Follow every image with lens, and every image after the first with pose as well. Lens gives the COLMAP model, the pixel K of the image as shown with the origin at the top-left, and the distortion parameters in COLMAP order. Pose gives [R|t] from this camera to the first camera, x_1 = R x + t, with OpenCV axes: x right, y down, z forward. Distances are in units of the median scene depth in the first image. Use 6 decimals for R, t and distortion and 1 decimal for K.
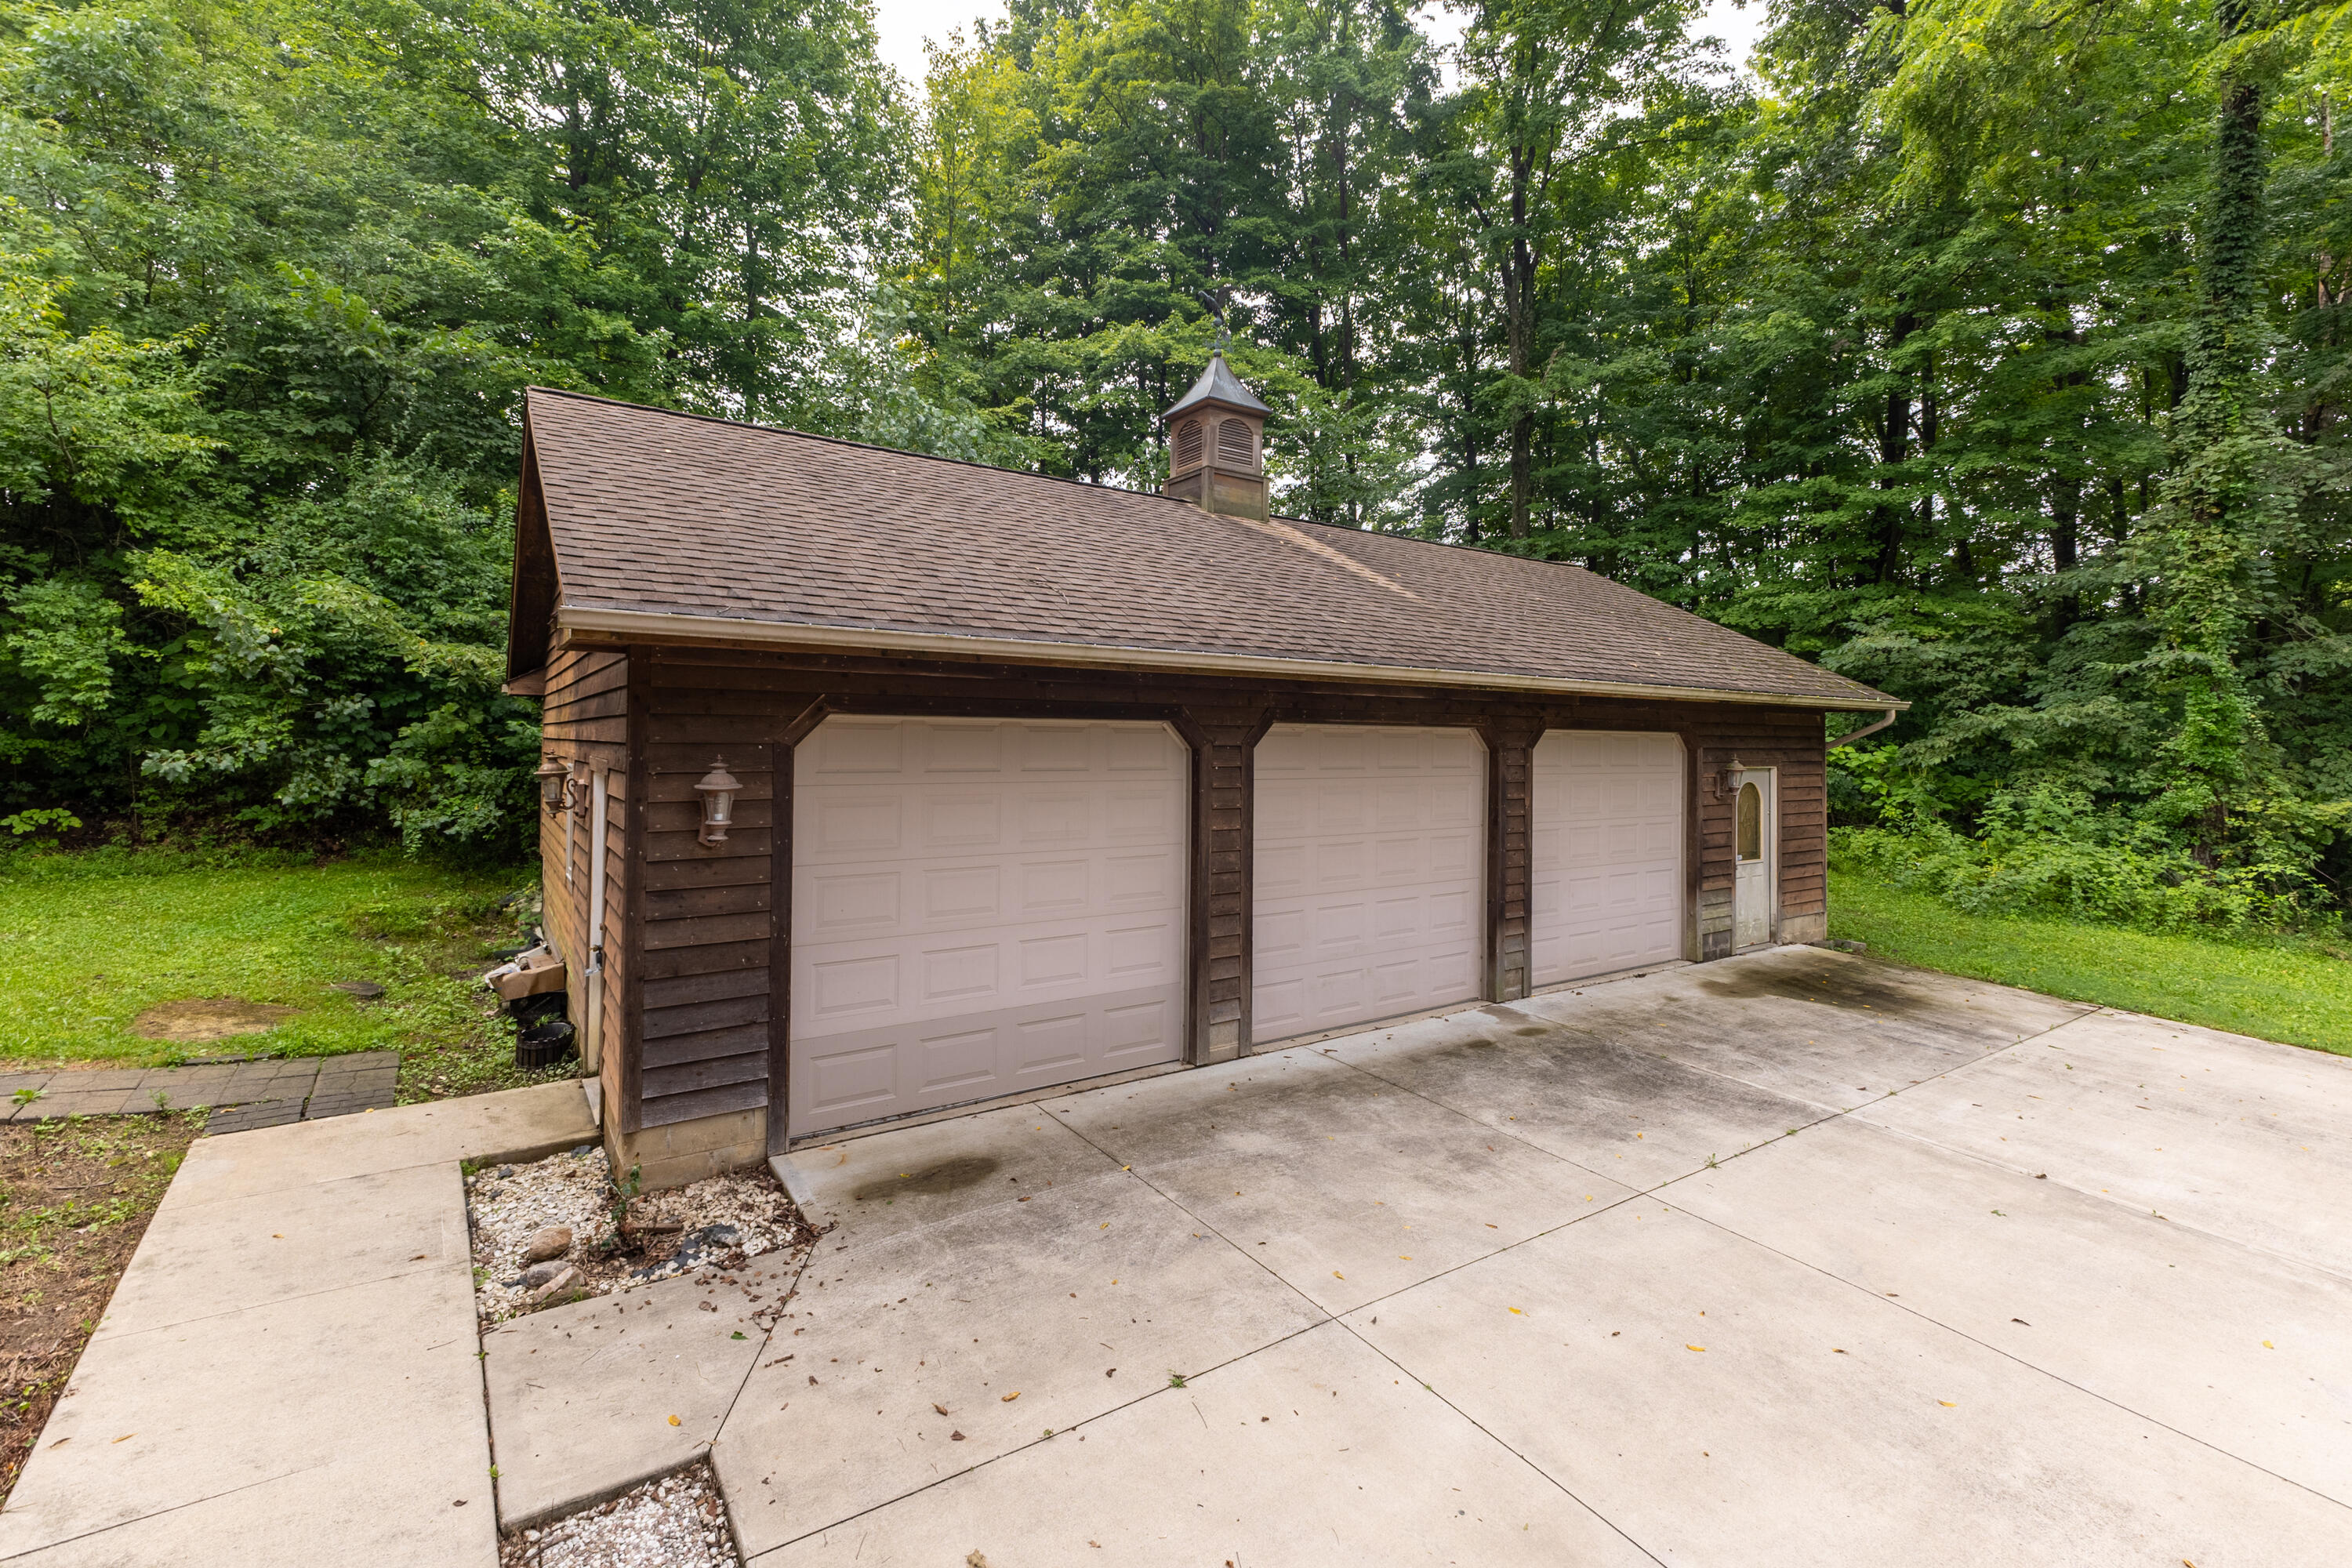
lens RADIAL K [[1036.4, 0, 1184.1], [0, 1036.4, 830.1], [0, 0, 1]] dist [0.005539, -0.000208]
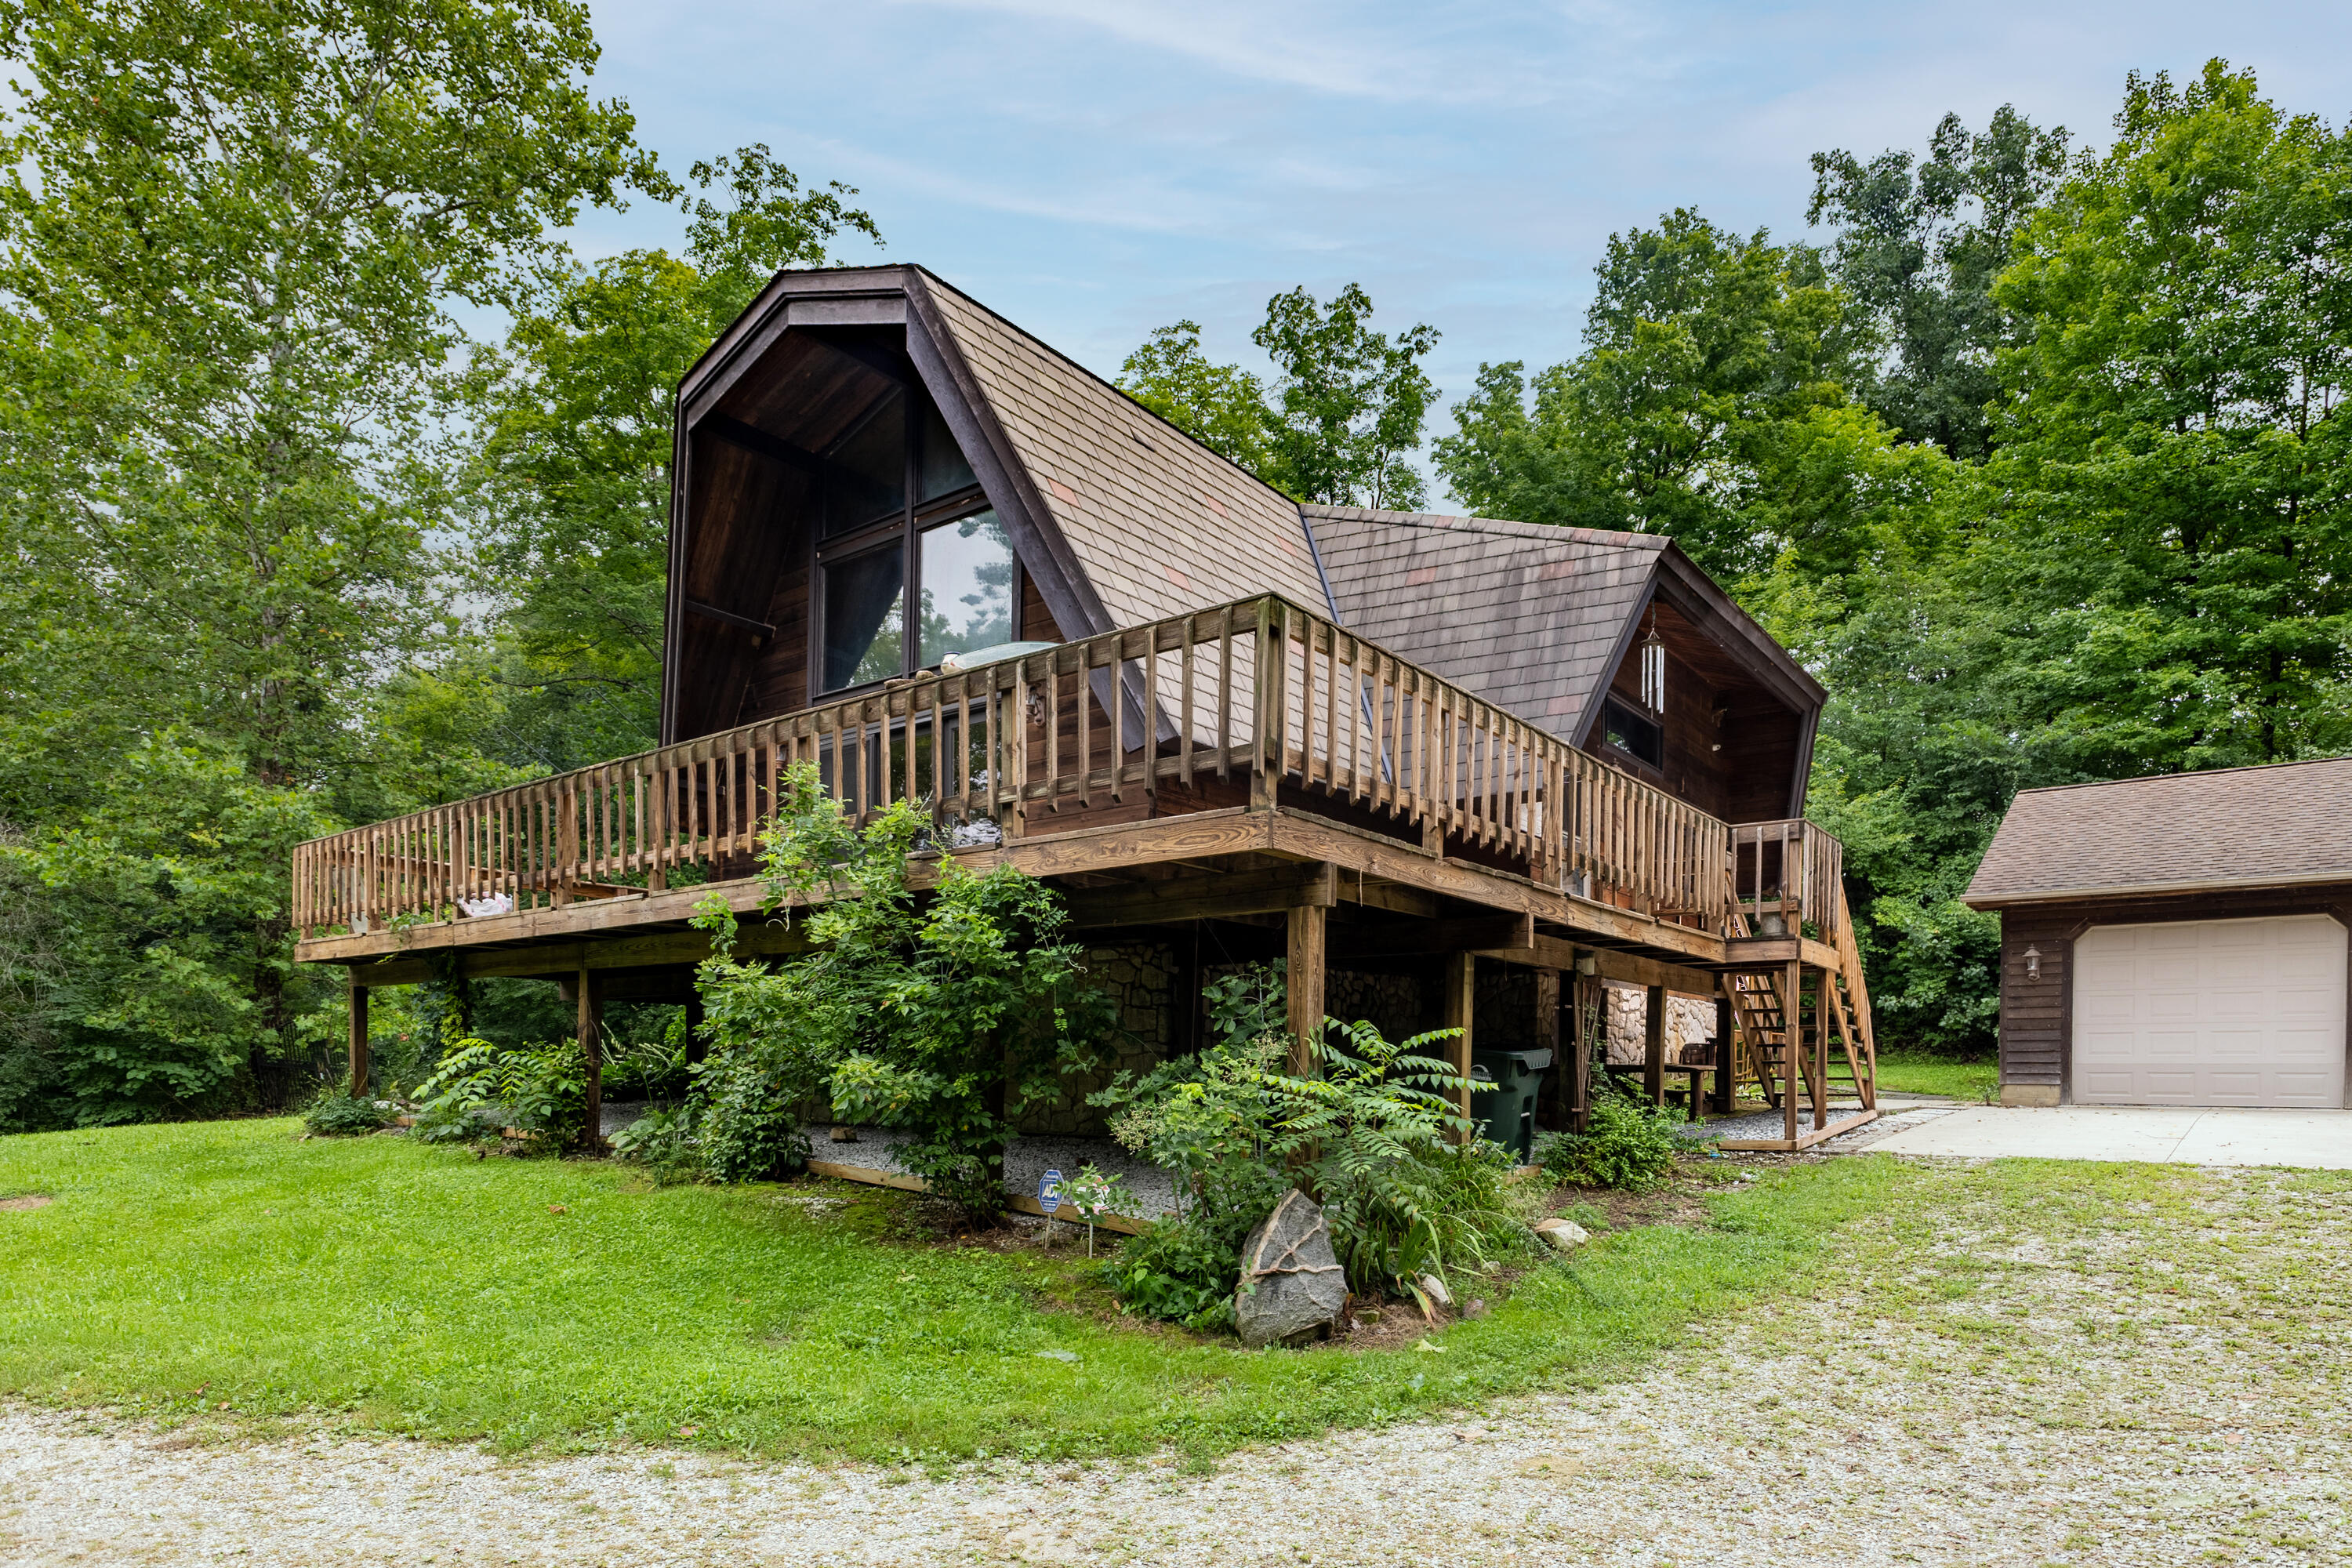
lens RADIAL K [[1418.9, 0, 1137.9], [0, 1418.9, 826.3], [0, 0, 1]] dist [0.015046, -0.000030]
pose [[0.278816, -0.183181, -0.942712, 1.078047], [-0.092361, 0.971974, -0.216184, 0.285682], [0.955893, 0.147345, 0.254083, -0.955578]]
